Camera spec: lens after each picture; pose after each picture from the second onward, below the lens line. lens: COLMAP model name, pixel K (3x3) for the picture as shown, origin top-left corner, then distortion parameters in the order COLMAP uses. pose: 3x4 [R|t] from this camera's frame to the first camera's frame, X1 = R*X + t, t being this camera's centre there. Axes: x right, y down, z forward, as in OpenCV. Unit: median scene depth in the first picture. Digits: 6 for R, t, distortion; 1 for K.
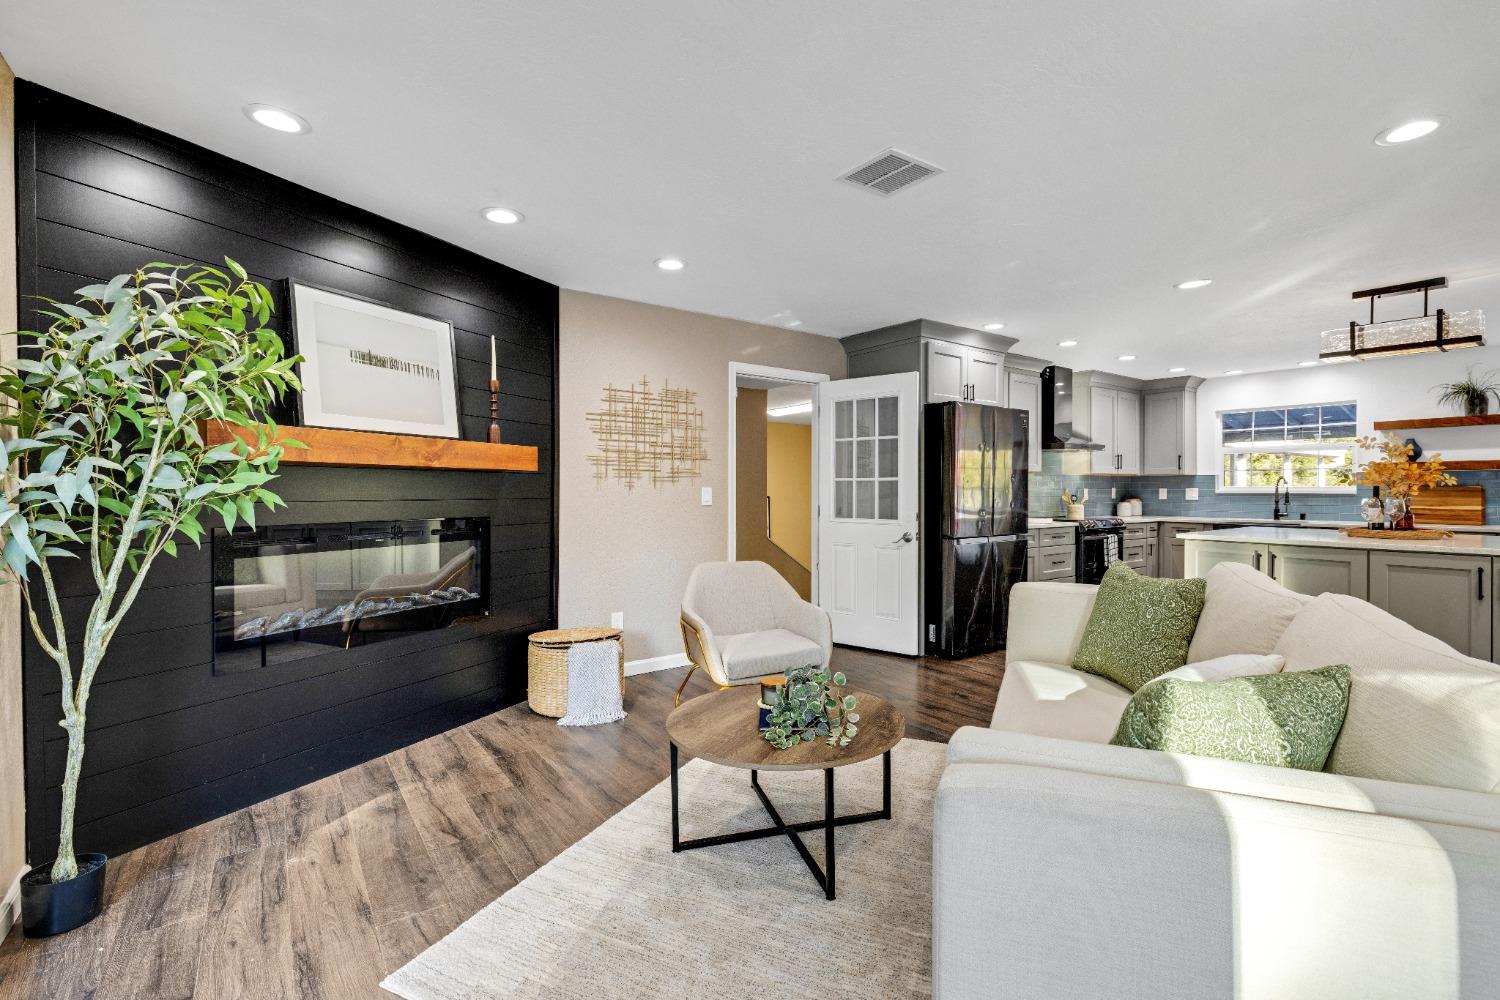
lens RADIAL K [[672.9, 0, 750.0], [0, 672.9, 500.0], [0, 0, 1]] dist [0.000270, -0.000141]
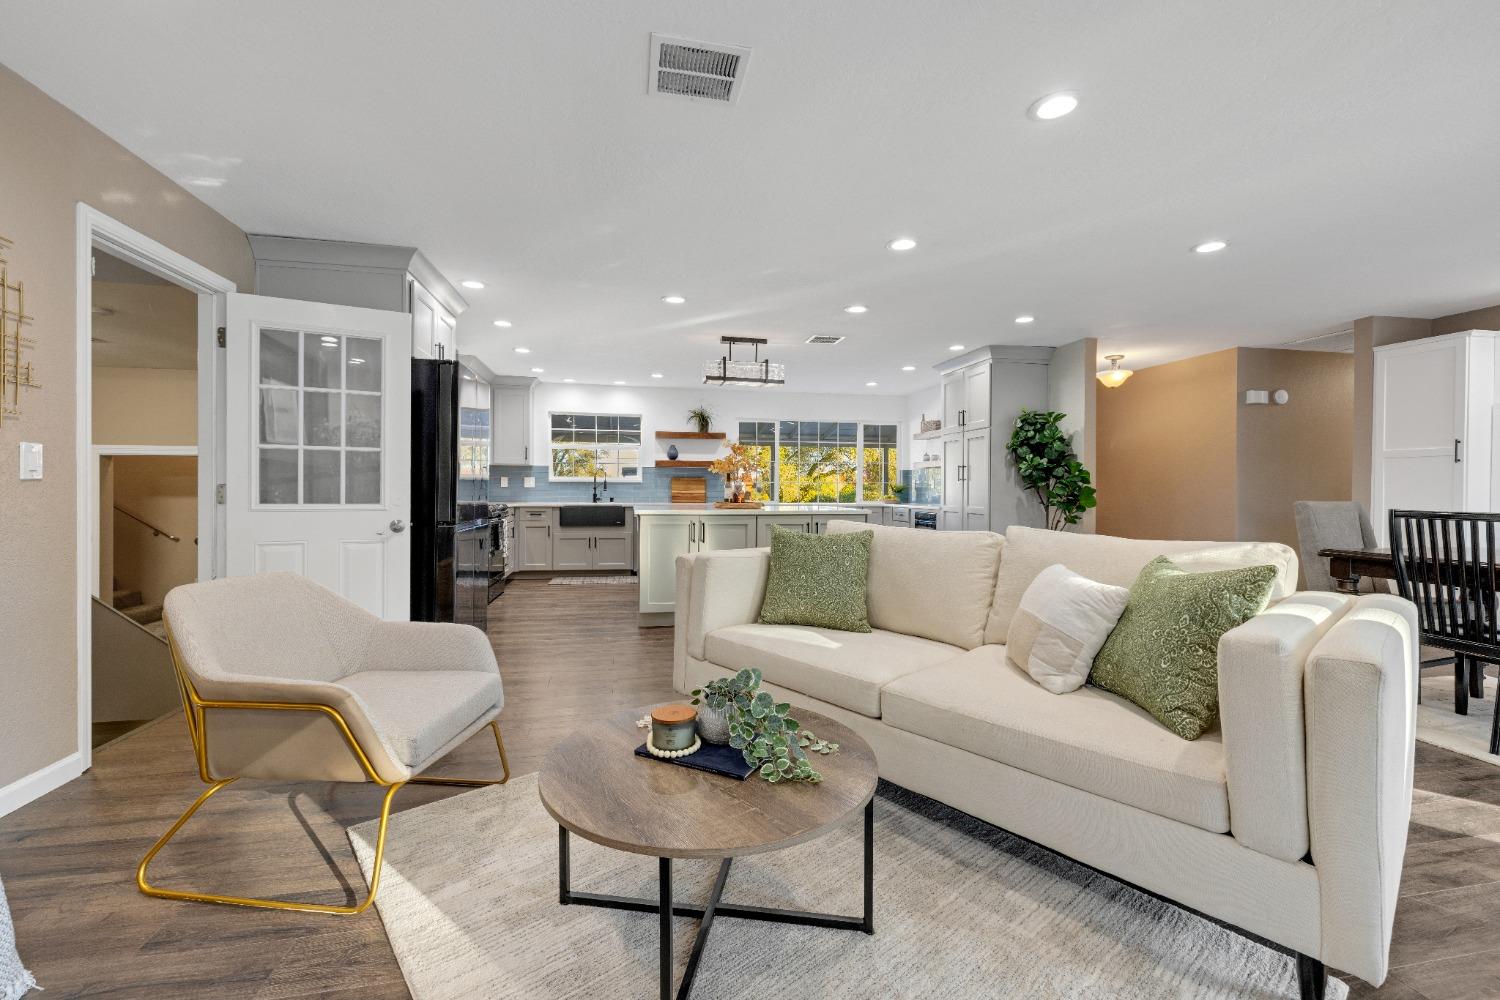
lens RADIAL K [[647.0, 0, 750.0], [0, 647.0, 500.0], [0, 0, 1]] dist [0.001376, -0.000068]
pose [[0.418085, -0.009643, 0.908357, -0.274969], [0.006339, 0.999950, 0.007698, 0.022995], [-0.908386, 0.002540, 0.418126, 0.326949]]
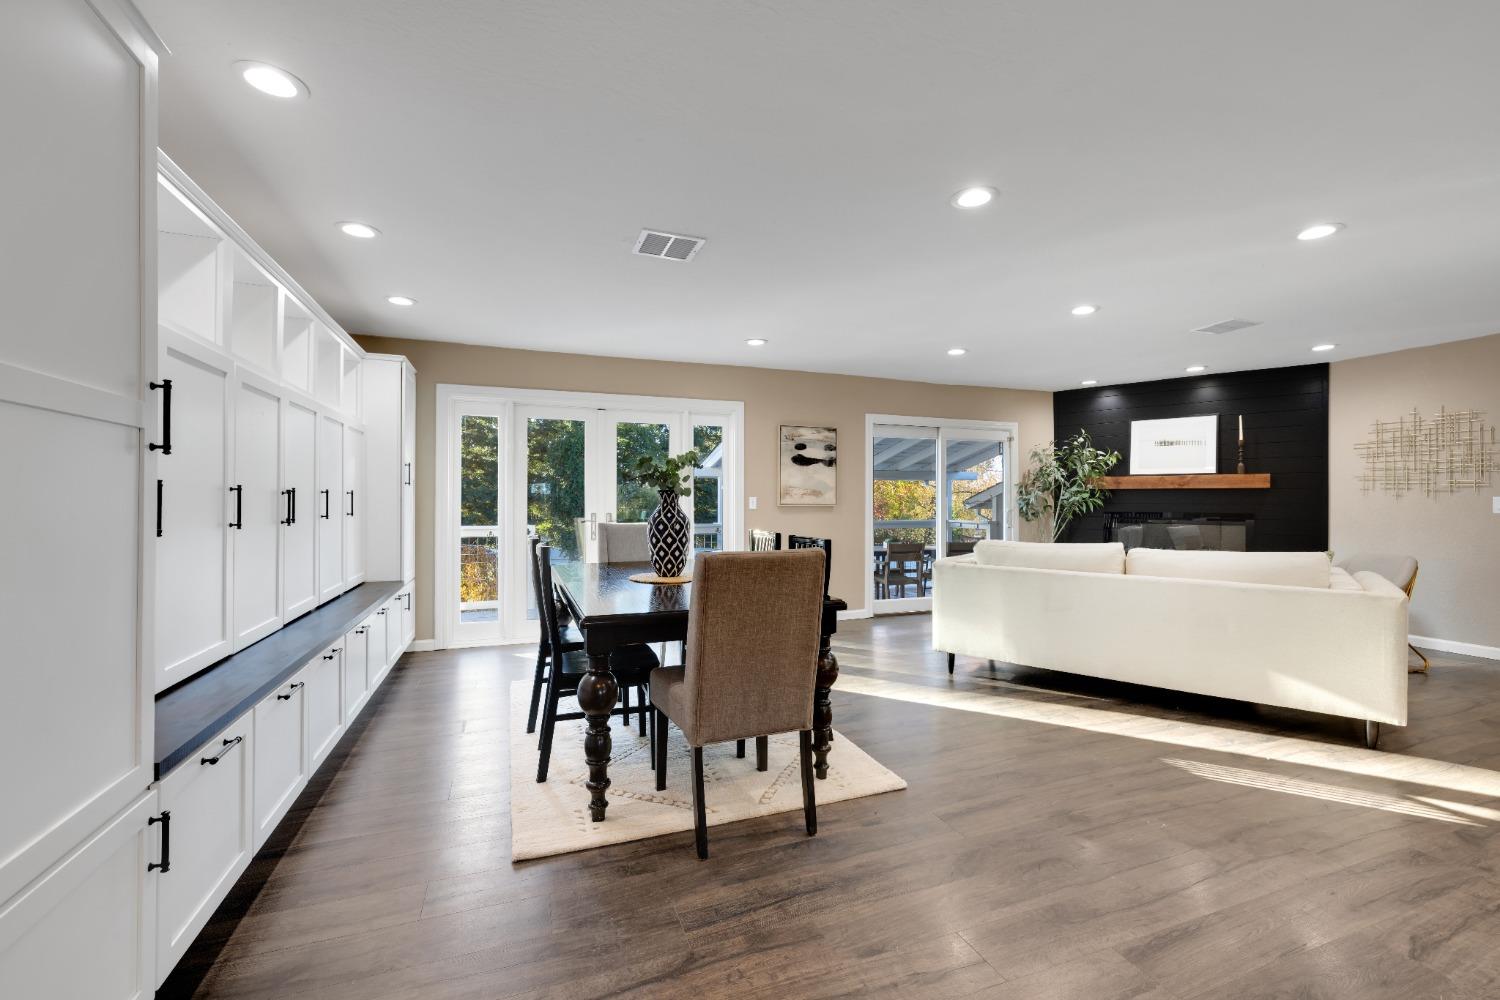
lens RADIAL K [[647.0, 0, 750.0], [0, 647.0, 500.0], [0, 0, 1]] dist [0.001376, -0.000068]
pose [[-0.273608, -0.000617, -0.961841, 1.248488], [-0.019119, 0.999806, 0.004797, 0.003602], [0.961651, 0.019702, -0.273567, 0.143424]]
